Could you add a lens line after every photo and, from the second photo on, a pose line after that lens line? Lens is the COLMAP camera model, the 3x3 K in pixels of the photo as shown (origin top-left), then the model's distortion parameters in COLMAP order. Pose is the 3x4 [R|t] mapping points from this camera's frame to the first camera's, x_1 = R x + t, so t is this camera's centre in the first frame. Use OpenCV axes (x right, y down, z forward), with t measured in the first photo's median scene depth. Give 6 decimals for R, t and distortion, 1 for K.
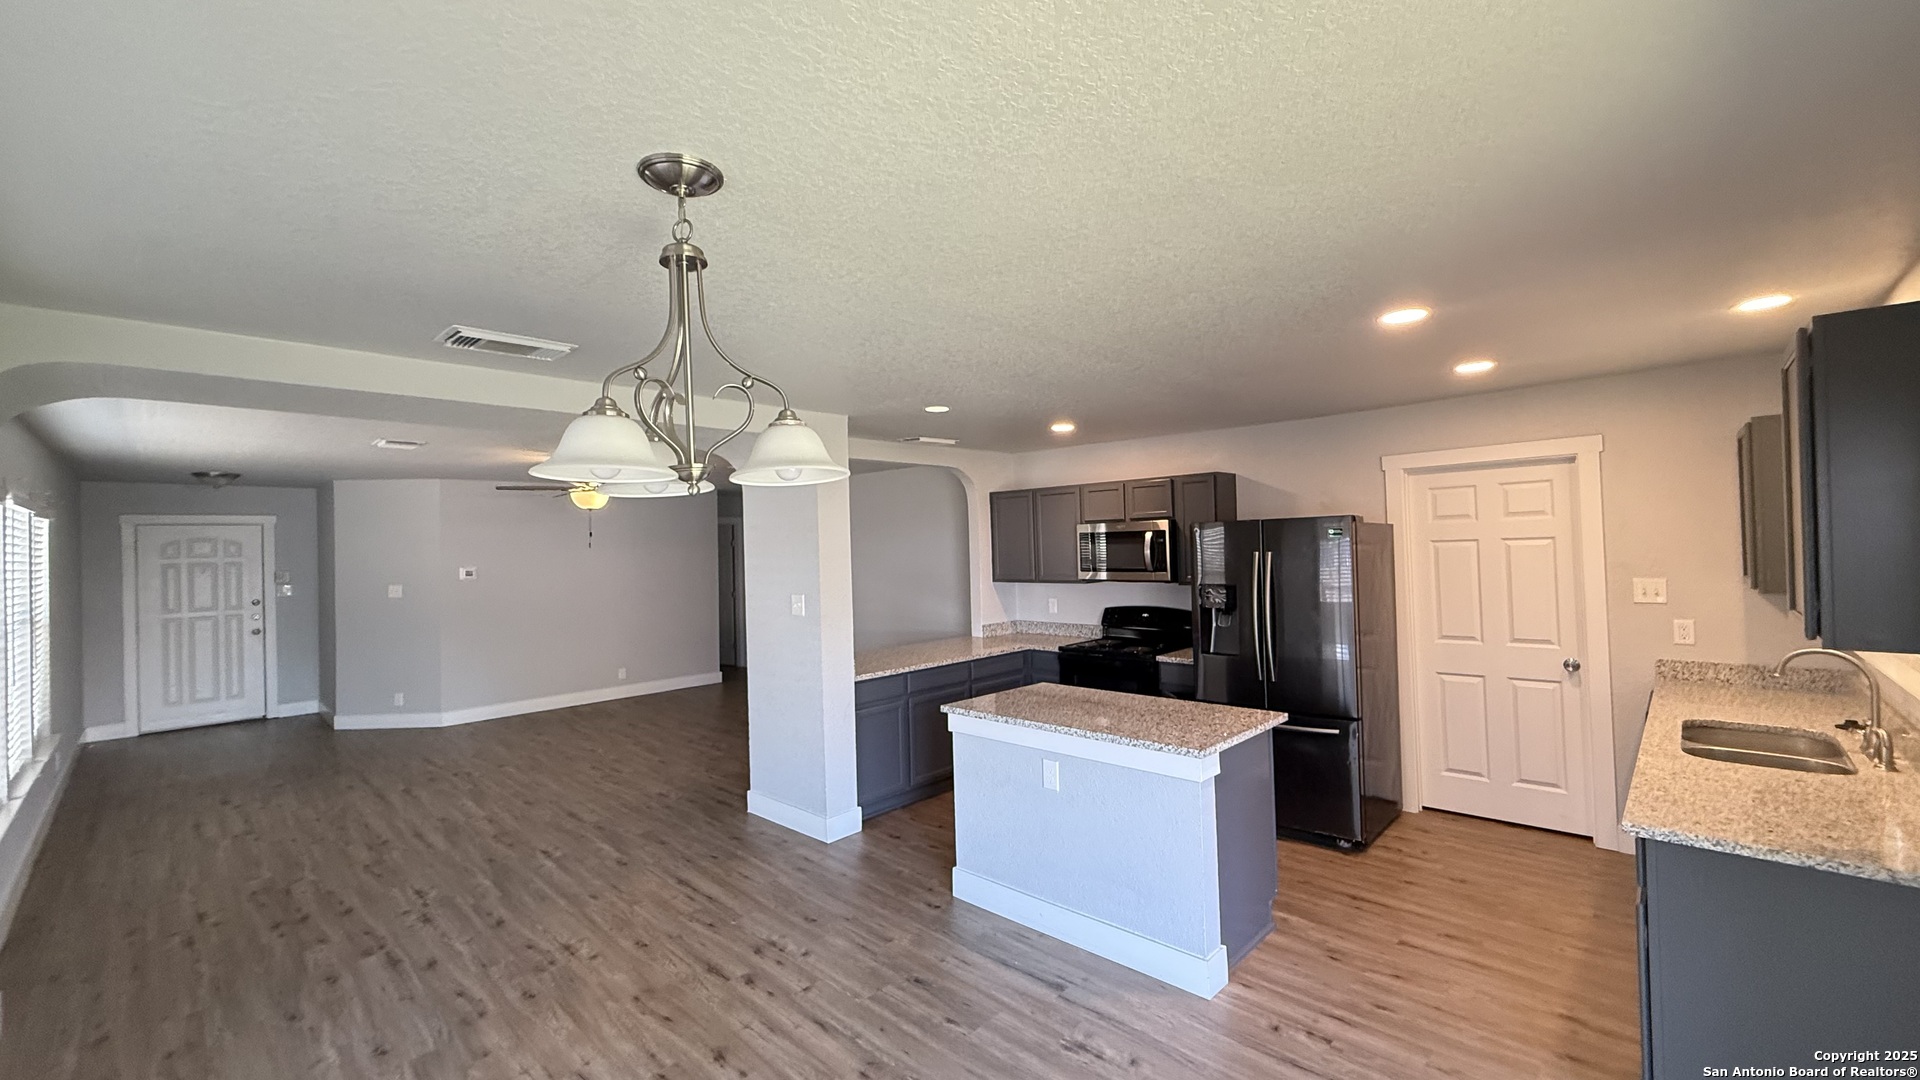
lens RADIAL K [[768.0, 0, 955.1], [0, 768.0, 550.4], [0, 0, 1]] dist [0.002053, -0.000890]
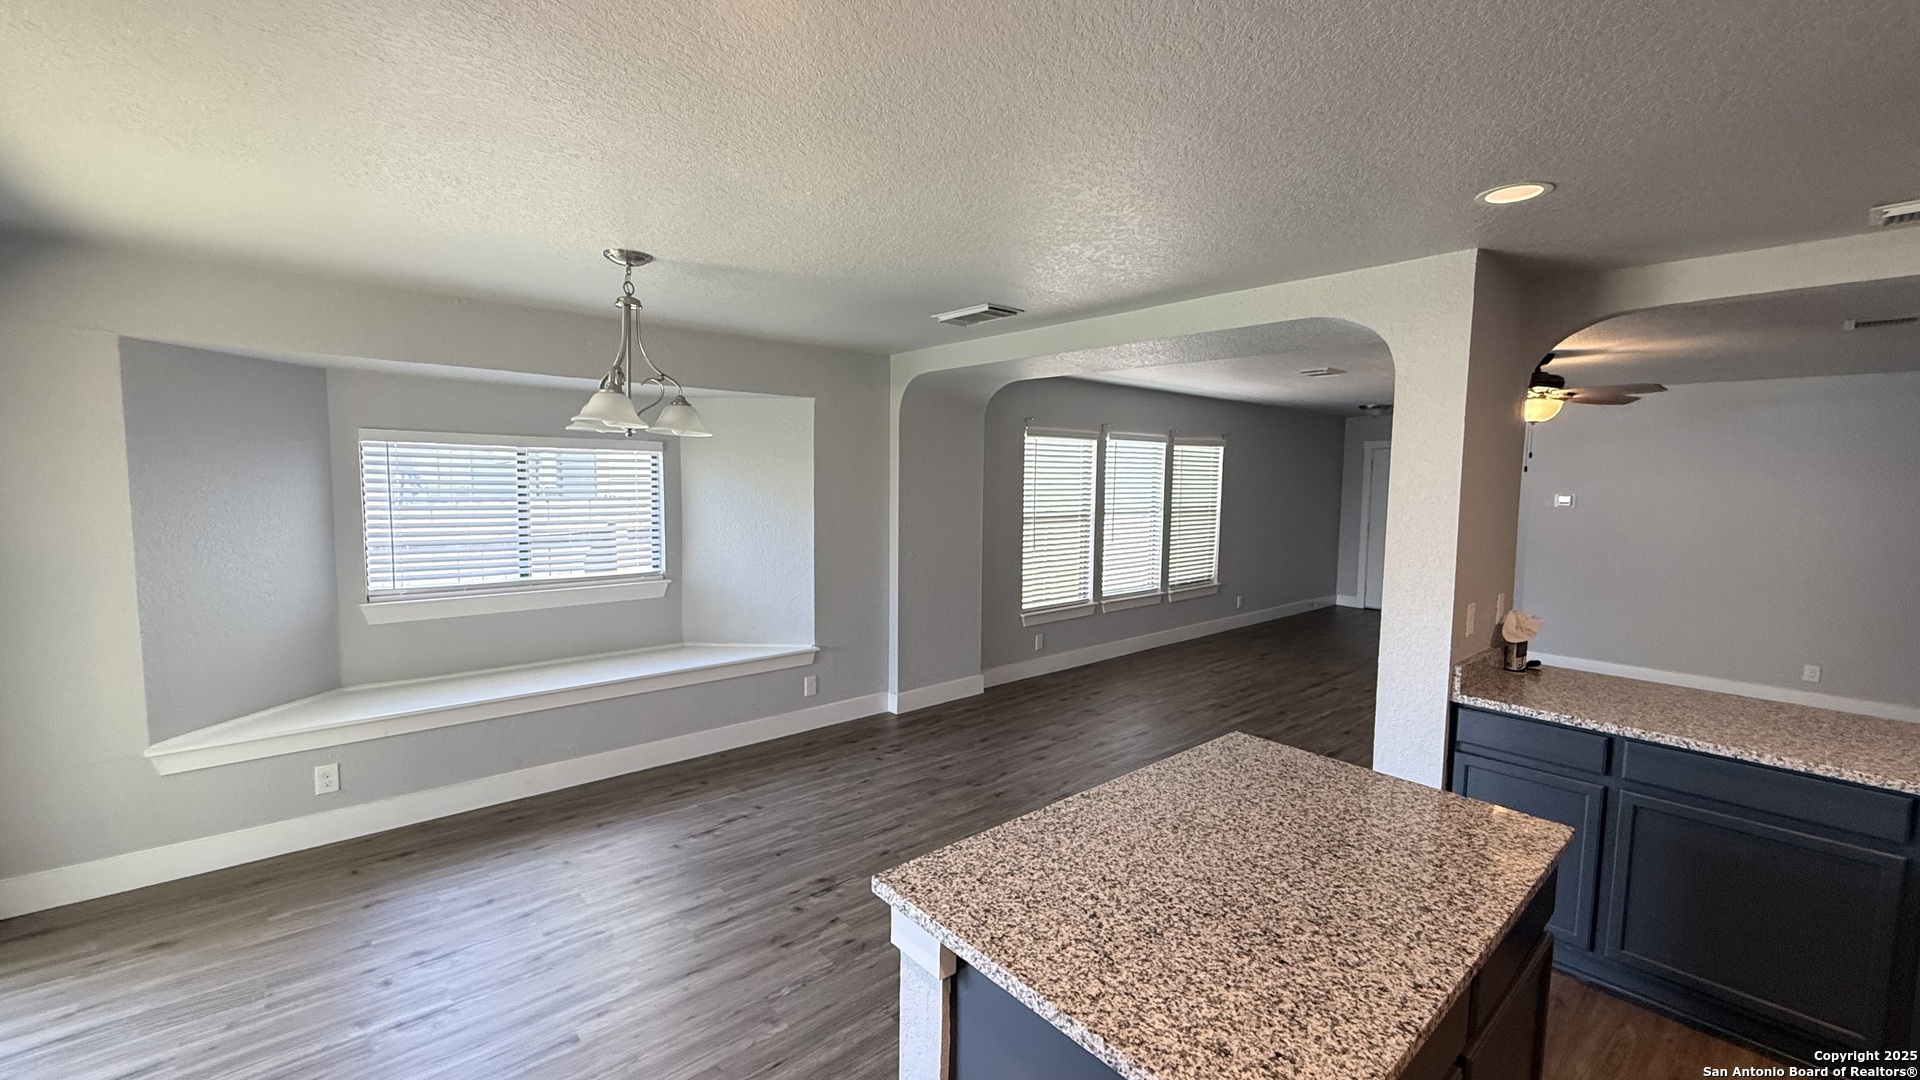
lens RADIAL K [[768.0, 0, 956.0], [0, 768.0, 541.3], [0, 0, 1]] dist [0.002053, -0.000890]
pose [[-0.089255, 0.108607, -0.990070, 0.520616], [-0.016824, 0.993731, 0.110525, -0.015400], [0.995867, 0.026521, -0.086869, 0.702004]]
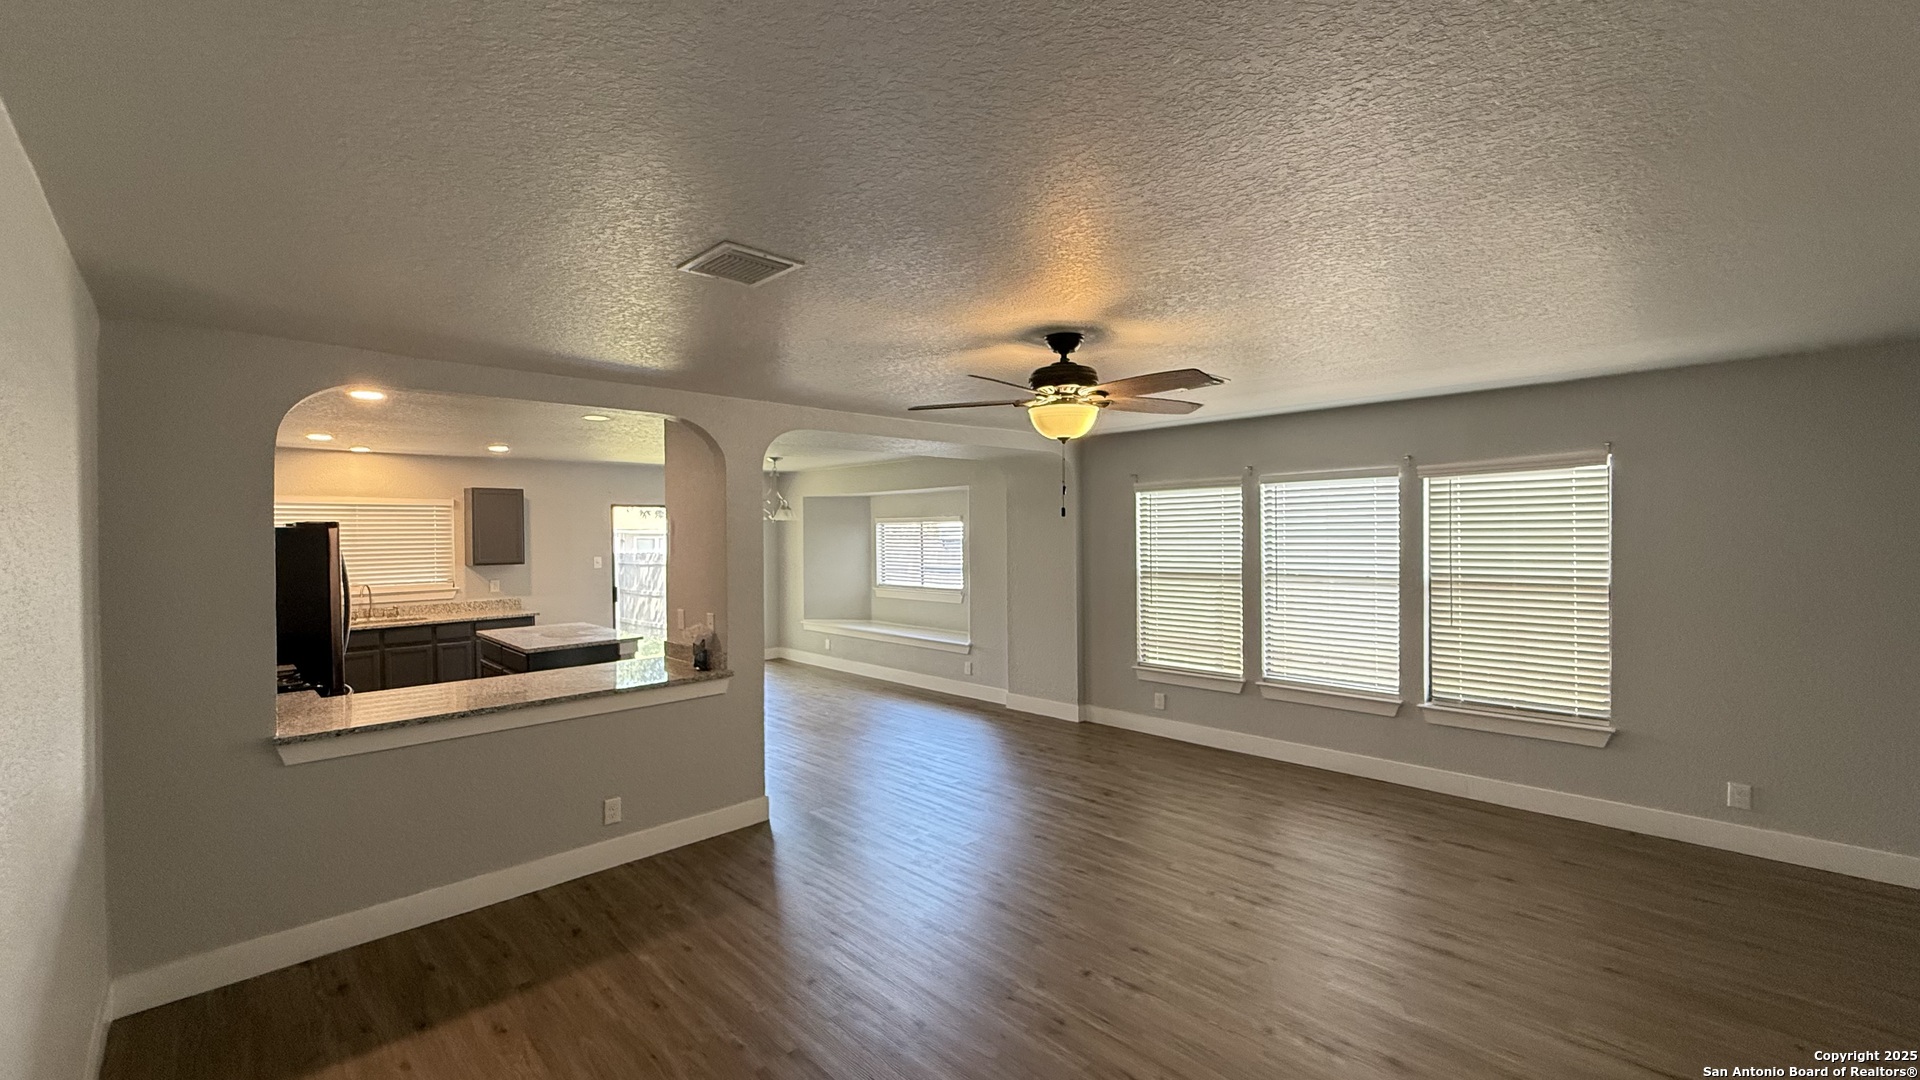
lens RADIAL K [[768.0, 0, 951.0], [0, 768.0, 538.9], [0, 0, 1]] dist [0.002053, -0.000890]
pose [[-0.998839, 0.035265, 0.032815, -0.601868], [0.035736, 0.999265, 0.013866, 0.002186], [-0.032302, 0.015023, -0.999365, 2.173692]]
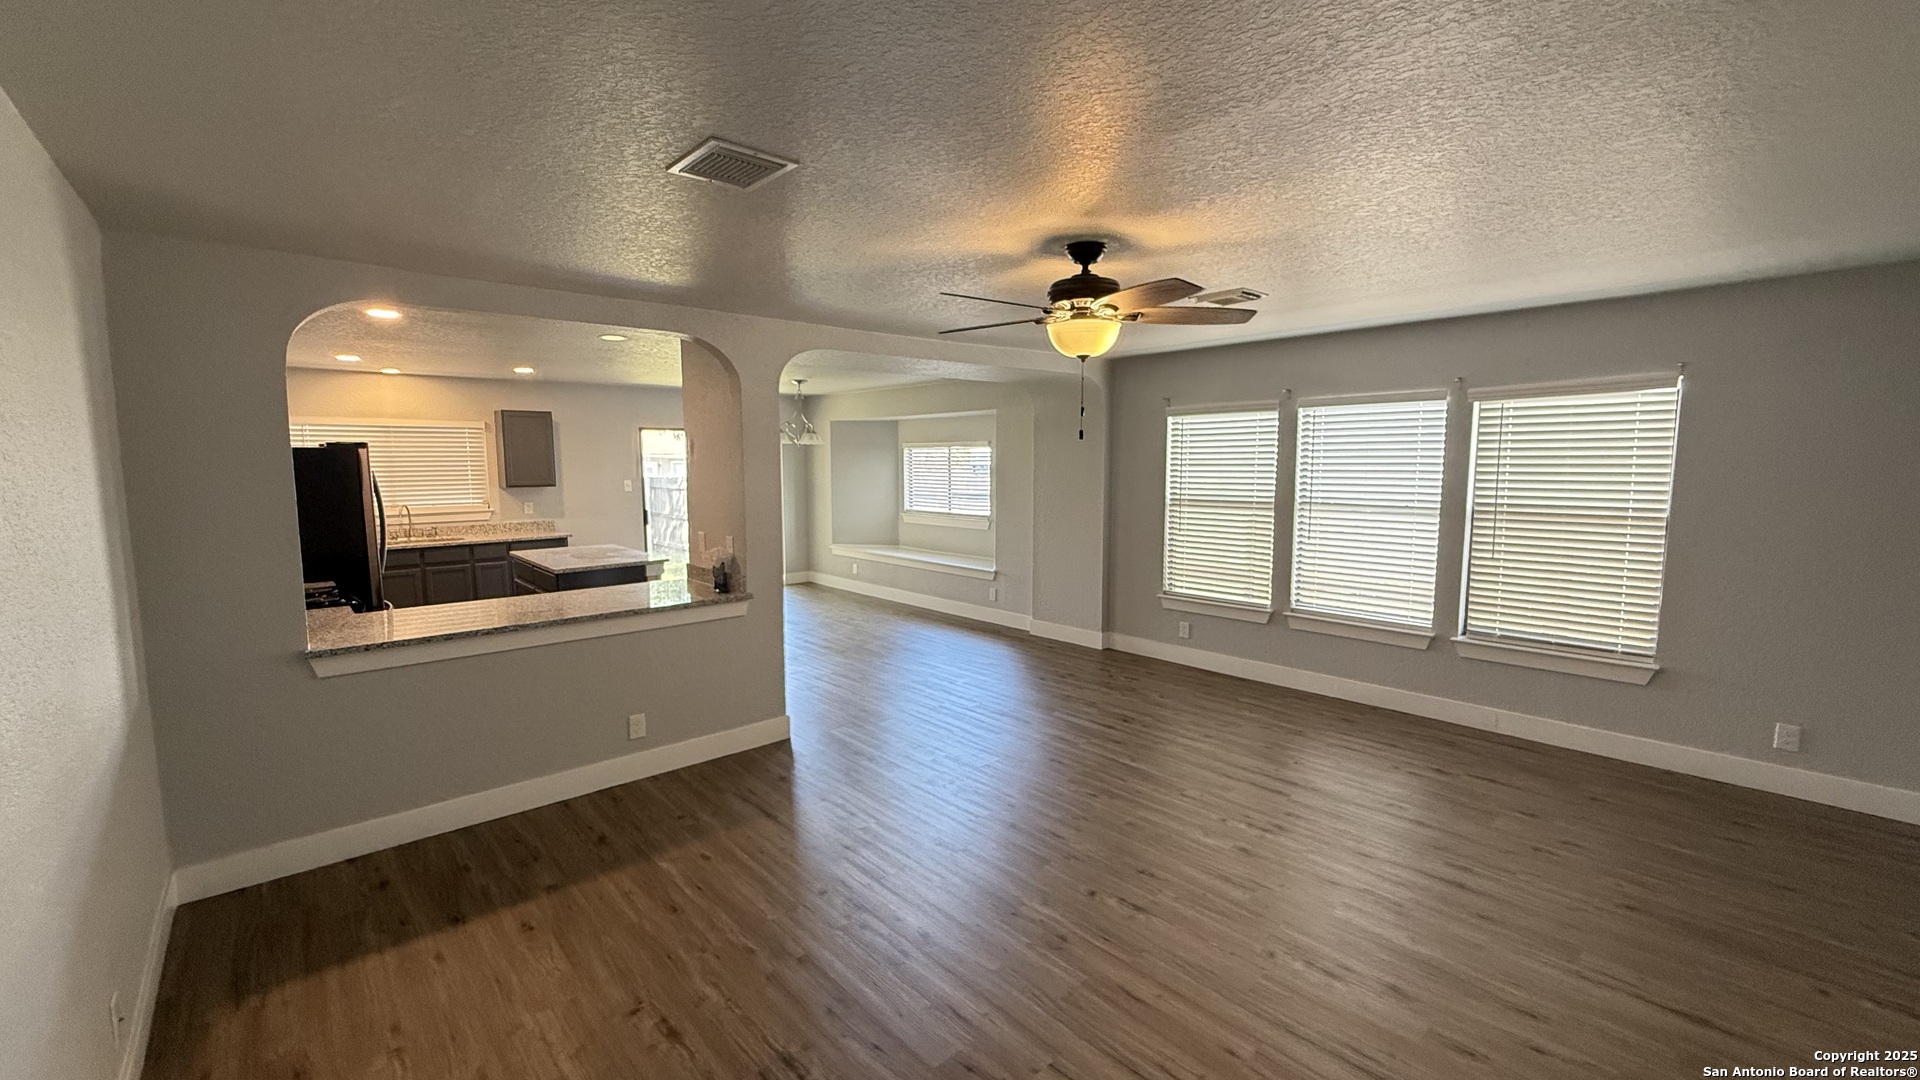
lens RADIAL K [[768.0, 0, 951.0], [0, 768.0, 539.2], [0, 0, 1]] dist [0.002053, -0.000890]
pose [[-0.996496, 0.020795, 0.081012, -0.621726], [0.029491, 0.993750, 0.107664, 0.006363], [-0.078267, 0.109676, -0.990881, 2.154609]]
